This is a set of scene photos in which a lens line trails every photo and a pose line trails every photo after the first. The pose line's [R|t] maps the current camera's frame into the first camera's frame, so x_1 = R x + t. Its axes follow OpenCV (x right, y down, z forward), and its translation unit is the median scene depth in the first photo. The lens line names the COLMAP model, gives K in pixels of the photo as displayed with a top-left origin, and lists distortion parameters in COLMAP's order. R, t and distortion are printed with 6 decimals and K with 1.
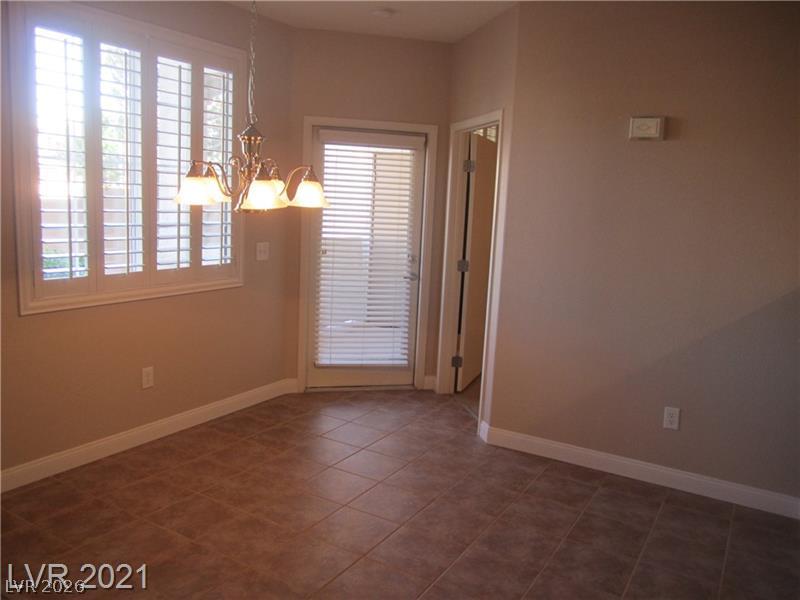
lens RADIAL K [[652.1, 0, 399.9], [0, 652.1, 303.6], [0, 0, 1]] dist [-0.056810, -0.008586]
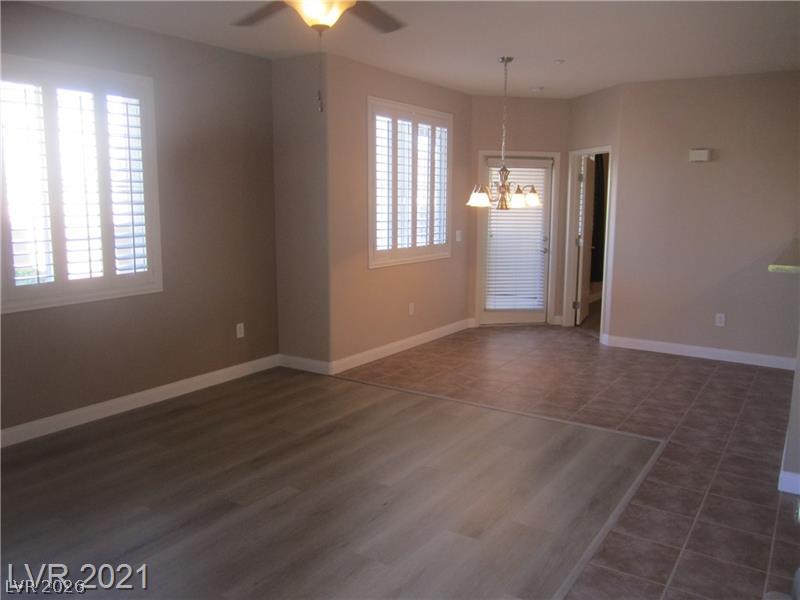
lens RADIAL K [[652.1, 0, 402.4], [0, 652.1, 298.6], [0, 0, 1]] dist [-0.056810, -0.008586]
pose [[0.998176, -0.031293, -0.051635, -0.252298], [0.030701, 0.999454, -0.012210, 0.083491], [0.051989, 0.010602, 0.998591, -0.569927]]
